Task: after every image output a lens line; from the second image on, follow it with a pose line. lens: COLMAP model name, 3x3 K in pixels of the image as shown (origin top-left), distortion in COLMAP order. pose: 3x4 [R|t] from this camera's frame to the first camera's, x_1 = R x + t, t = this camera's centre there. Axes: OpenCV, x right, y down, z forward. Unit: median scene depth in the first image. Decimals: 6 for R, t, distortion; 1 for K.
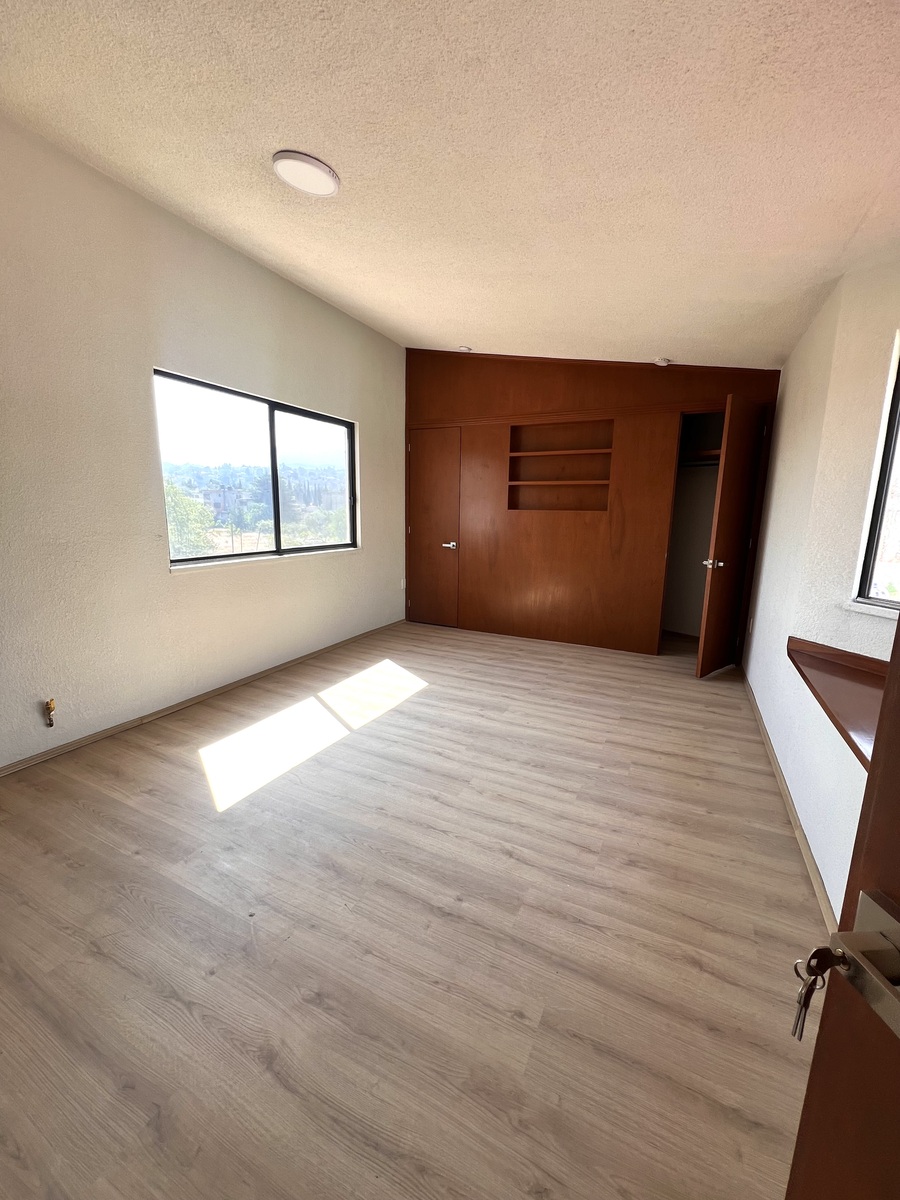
lens RADIAL K [[480.2, 0, 454.1], [0, 480.2, 603.0], [0, 0, 1]] dist [-0.004480, 0.001827]
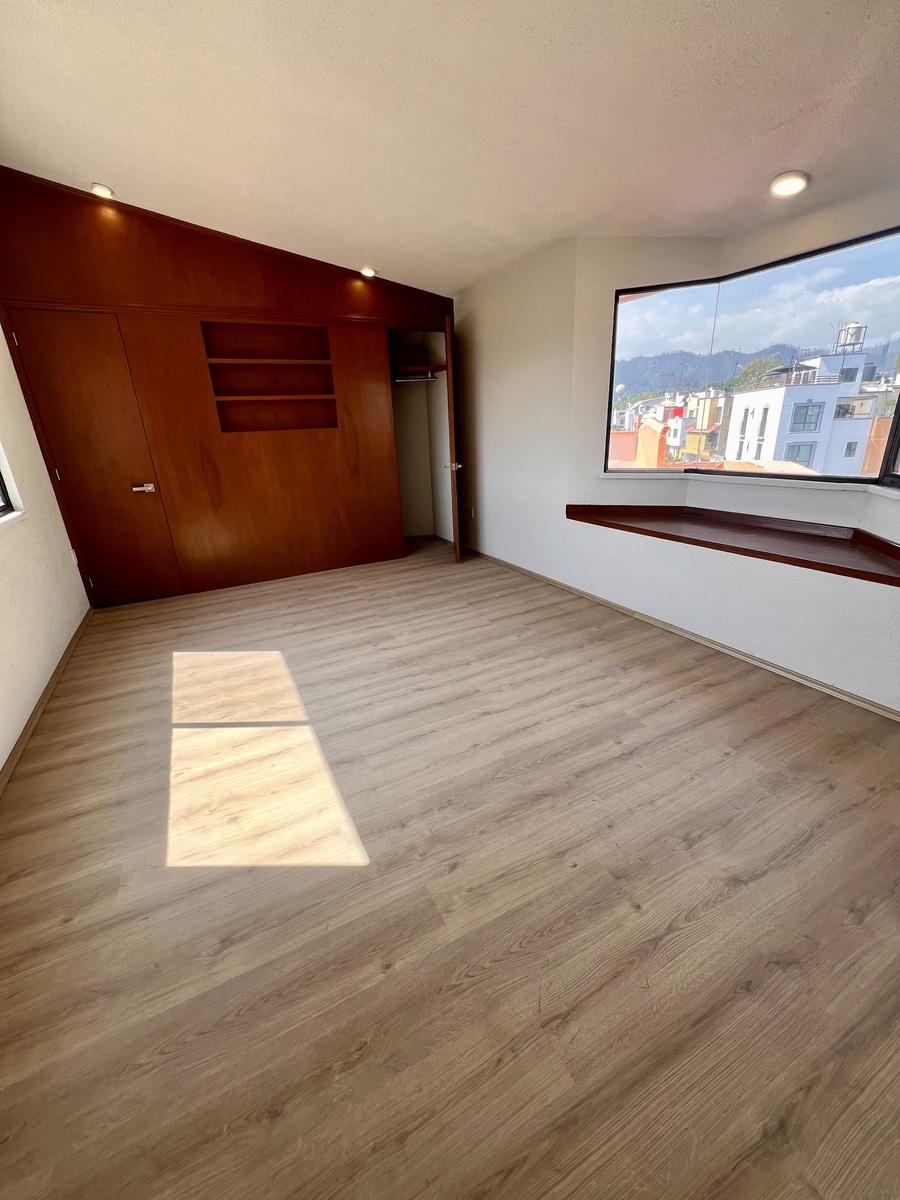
lens RADIAL K [[477.9, 0, 451.7], [0, 477.9, 602.9], [0, 0, 1]] dist [-0.002072, 0.000384]
pose [[0.588076, -0.318796, 0.743328, -0.524016], [0.205659, 0.947776, 0.243774, -0.056719], [-0.782222, 0.009514, 0.622927, 0.284517]]
